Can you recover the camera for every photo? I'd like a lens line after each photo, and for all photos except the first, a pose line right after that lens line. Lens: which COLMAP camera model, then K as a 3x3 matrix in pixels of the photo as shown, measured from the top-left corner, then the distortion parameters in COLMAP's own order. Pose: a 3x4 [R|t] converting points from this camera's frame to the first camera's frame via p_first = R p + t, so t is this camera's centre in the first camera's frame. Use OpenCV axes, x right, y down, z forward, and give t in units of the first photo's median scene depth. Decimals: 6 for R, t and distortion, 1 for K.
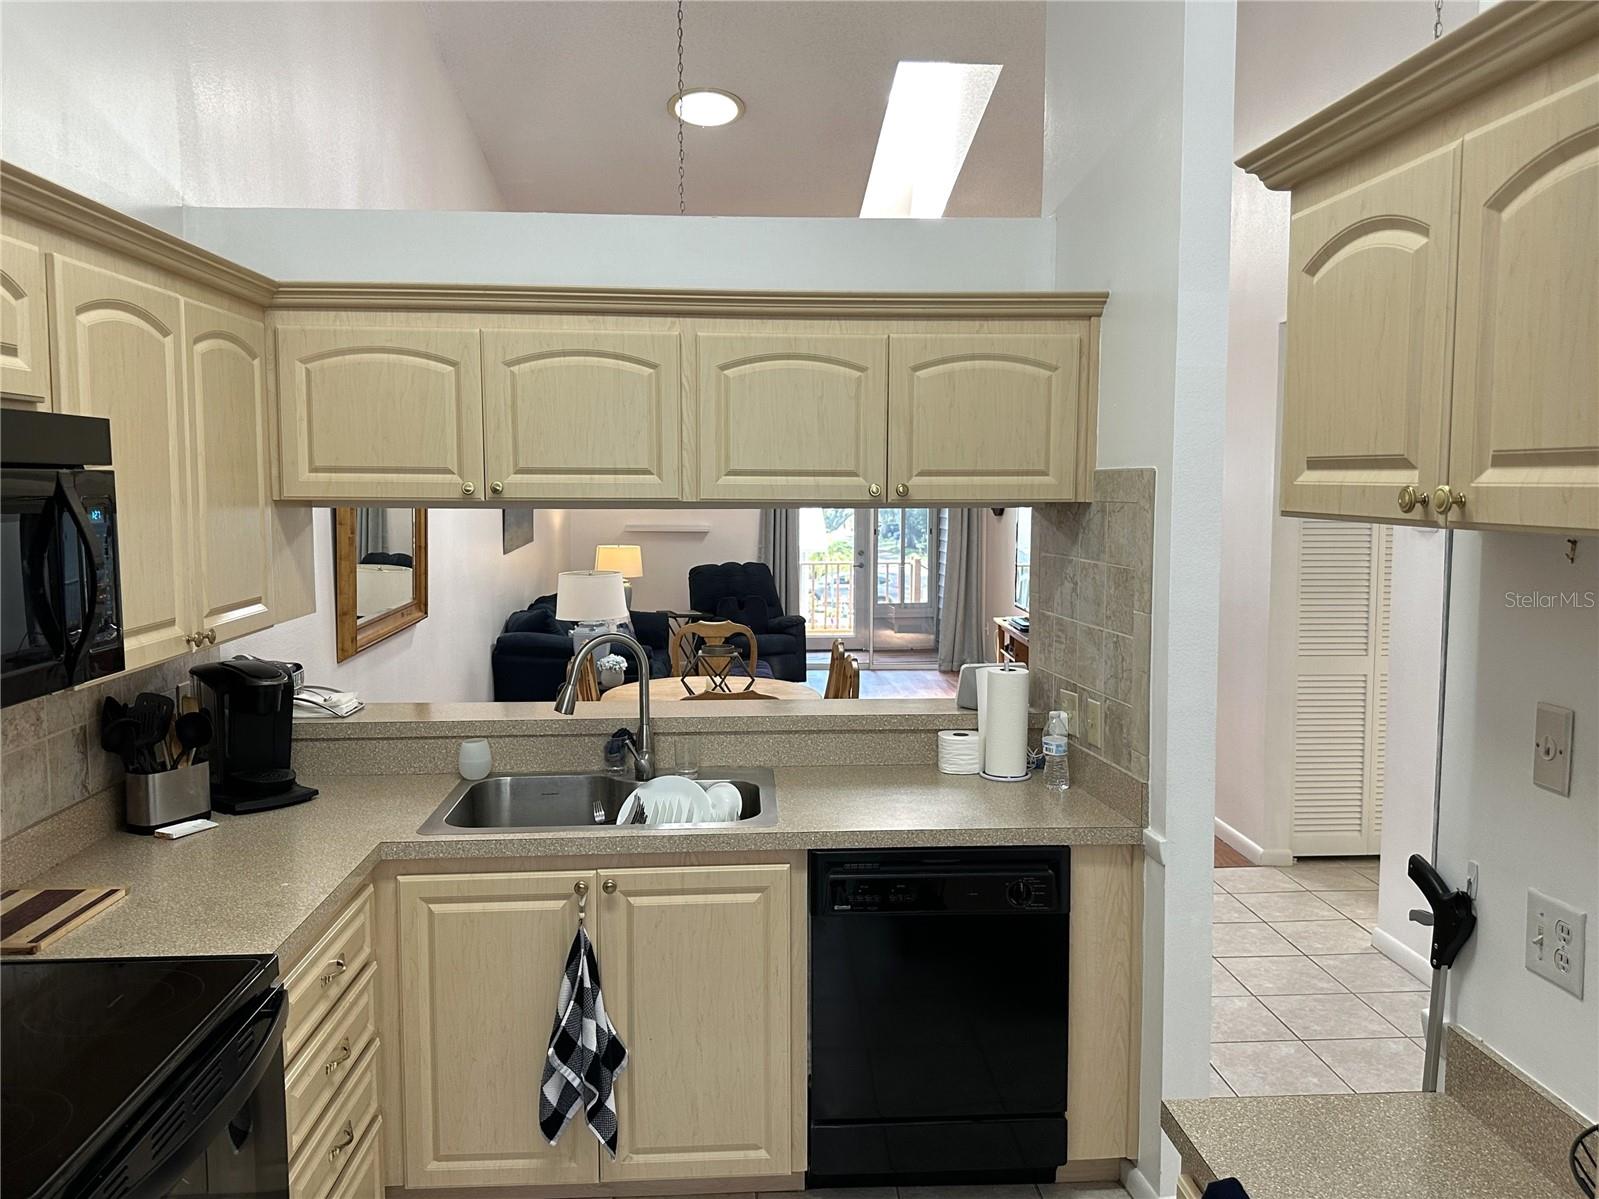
lens RADIAL K [[1240.1, 0, 809.3], [0, 1240.1, 591.7], [0, 0, 1]] dist [0.177056, -0.348915]
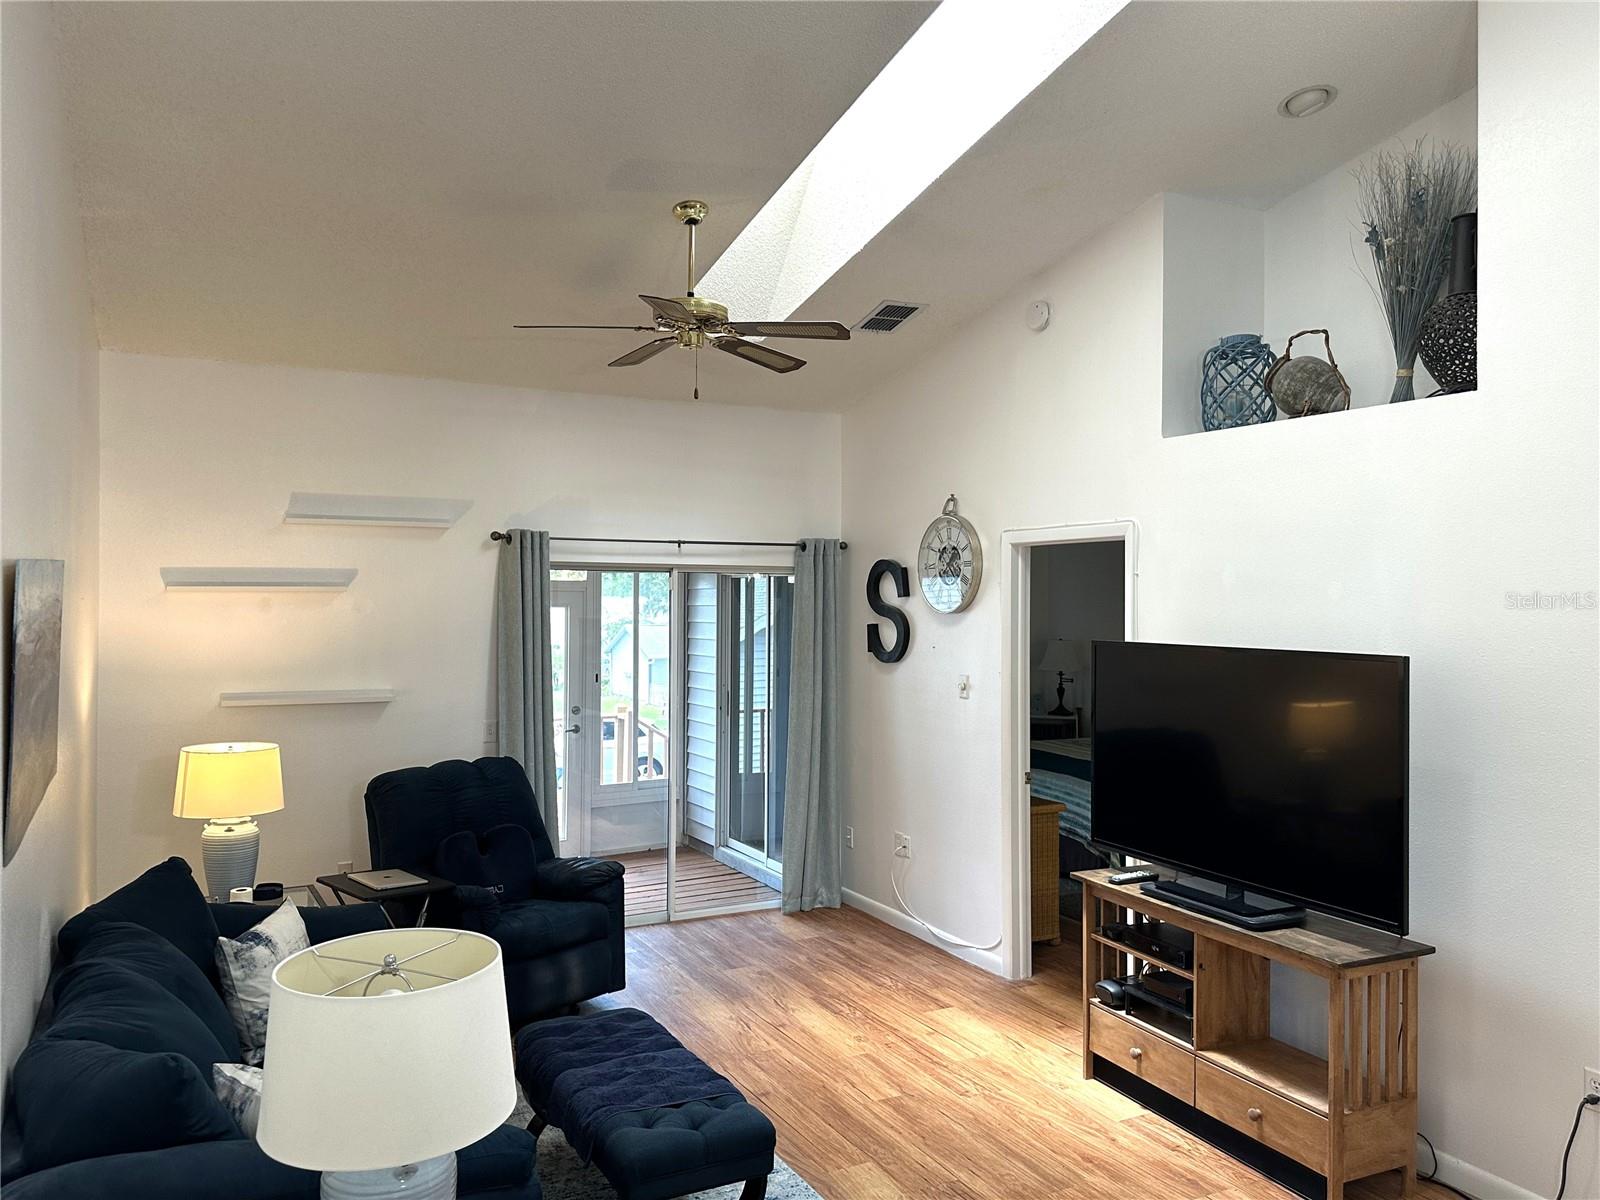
lens RADIAL K [[1188.0, 0, 798.7], [0, 1188.0, 604.6], [0, 0, 1]] dist [0.168133, -0.361176]
pose [[0.916024, 0.000832, 0.401123, -0.465368], [0.029767, 0.997100, -0.070046, -0.172536], [-0.400018, 0.076104, 0.913342, 1.603935]]
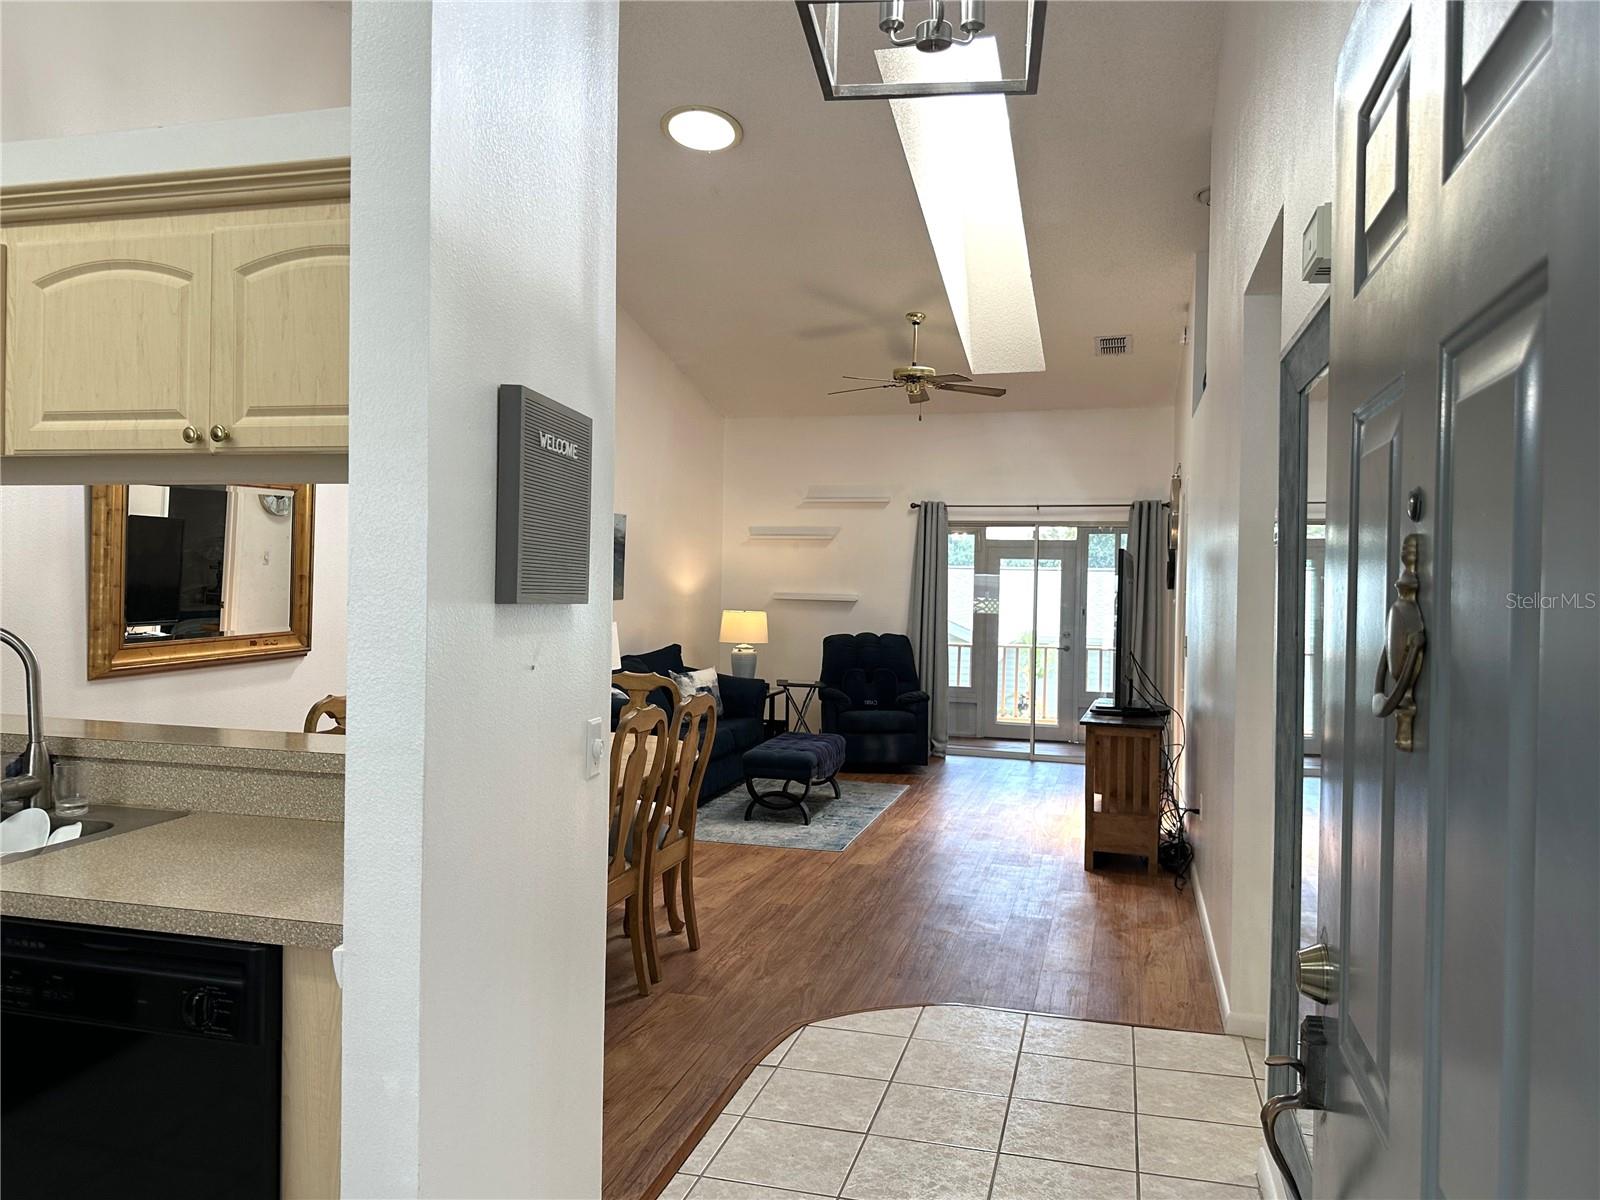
lens RADIAL K [[1191.1, 0, 795.2], [0, 1191.1, 595.1], [0, 0, 1]] dist [0.157502, -0.224240]
pose [[0.943443, 0.019942, -0.330934, 0.637068], [-0.045739, 0.996473, -0.070348, 0.048490], [0.328364, 0.081506, 0.941028, 0.442614]]
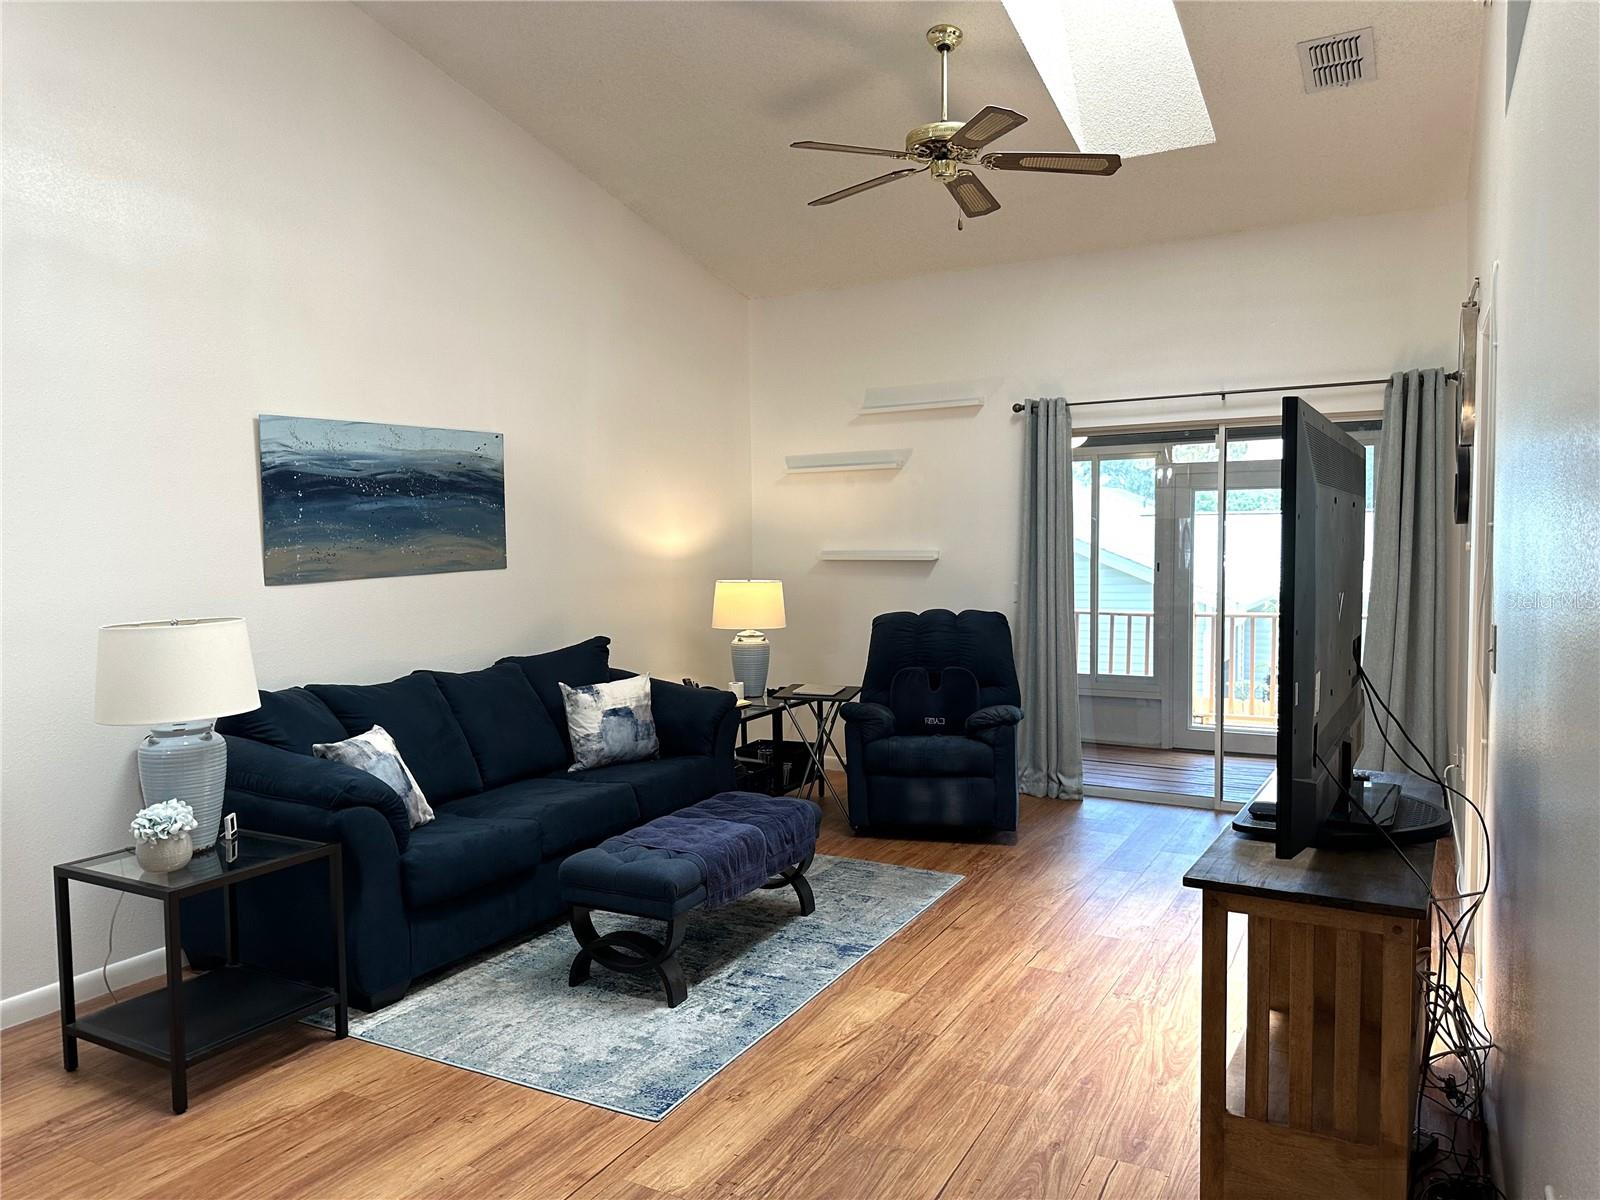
lens RADIAL K [[1115.1, 0, 806.3], [0, 1115.1, 608.6], [0, 0, 1]] dist [0.094341, -0.136589]
pose [[0.844584, 0.018792, -0.535093, 0.600522], [-0.031611, 0.999391, -0.014797, -0.048104], [0.534488, 0.029412, 0.844664, 1.748802]]
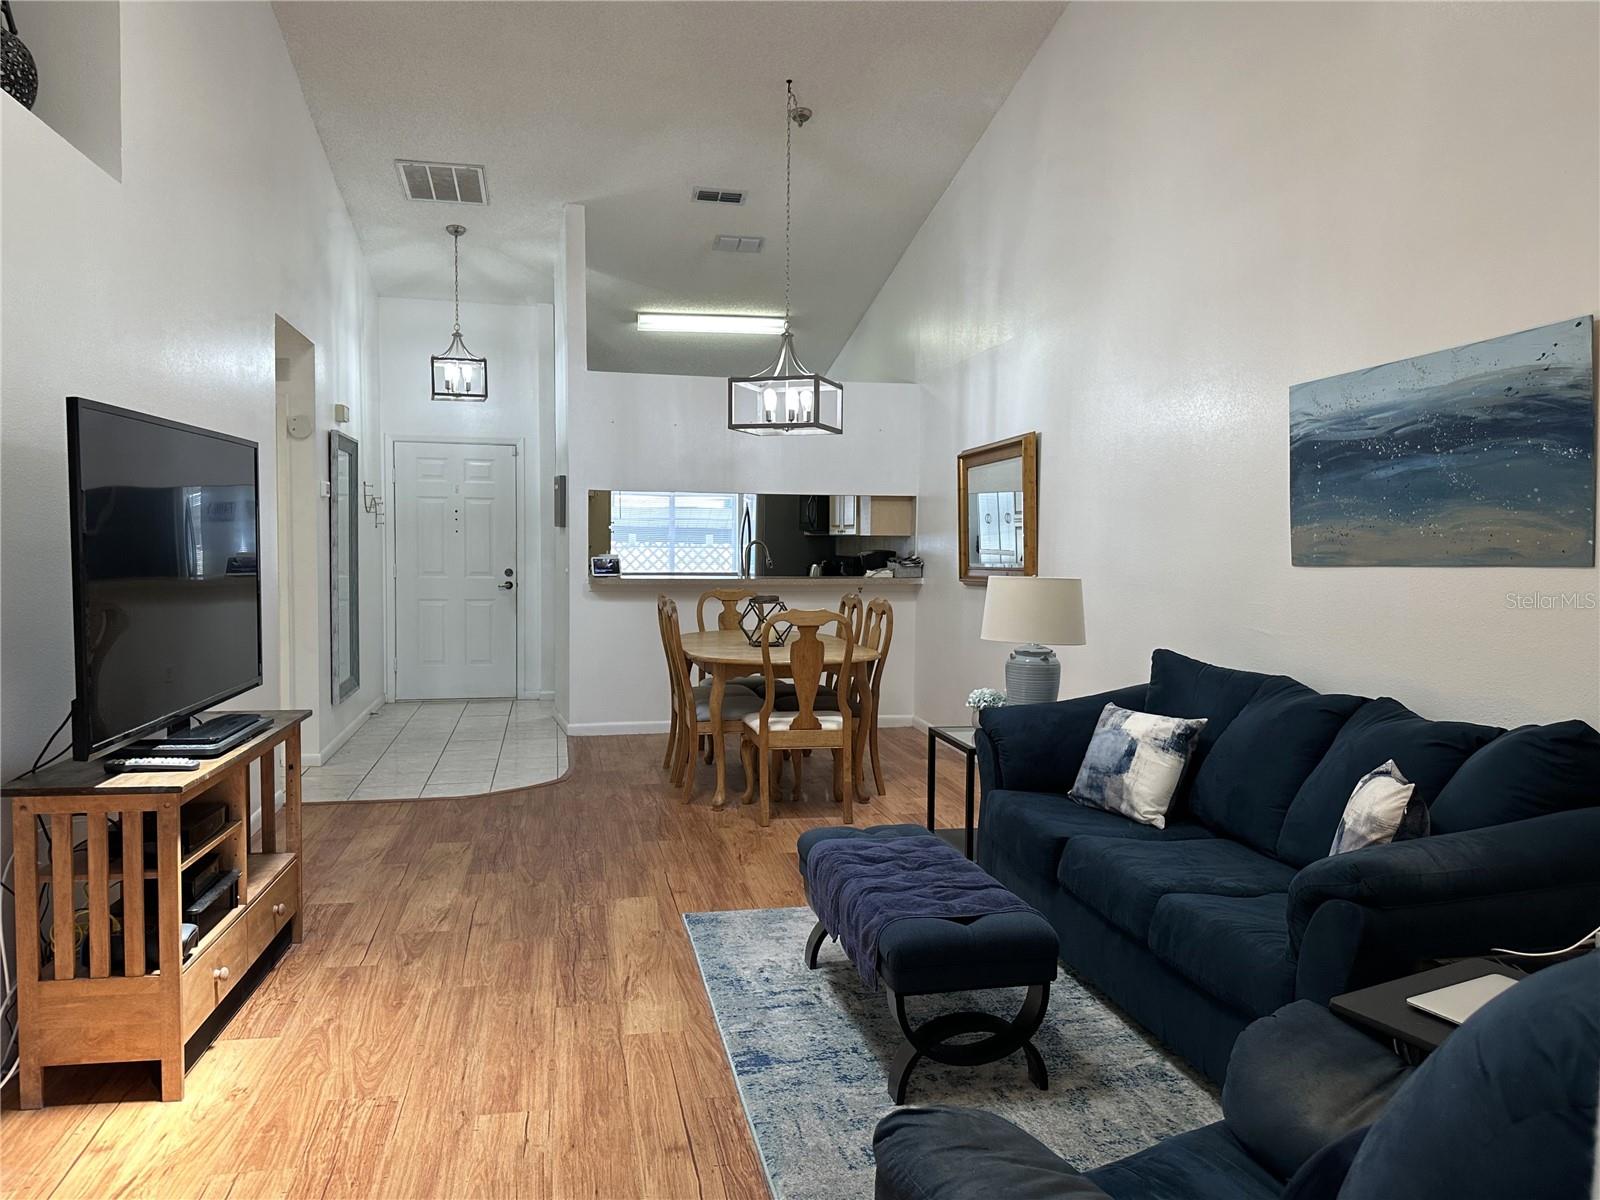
lens RADIAL K [[1191.1, 0, 795.2], [0, 1191.1, 595.1], [0, 0, 1]] dist [0.157502, -0.224240]
pose [[-0.992422, -0.003242, -0.122833, 0.084670], [-0.020217, 0.990337, 0.137203, -0.212968], [0.121201, 0.138647, -0.982897, 3.750515]]
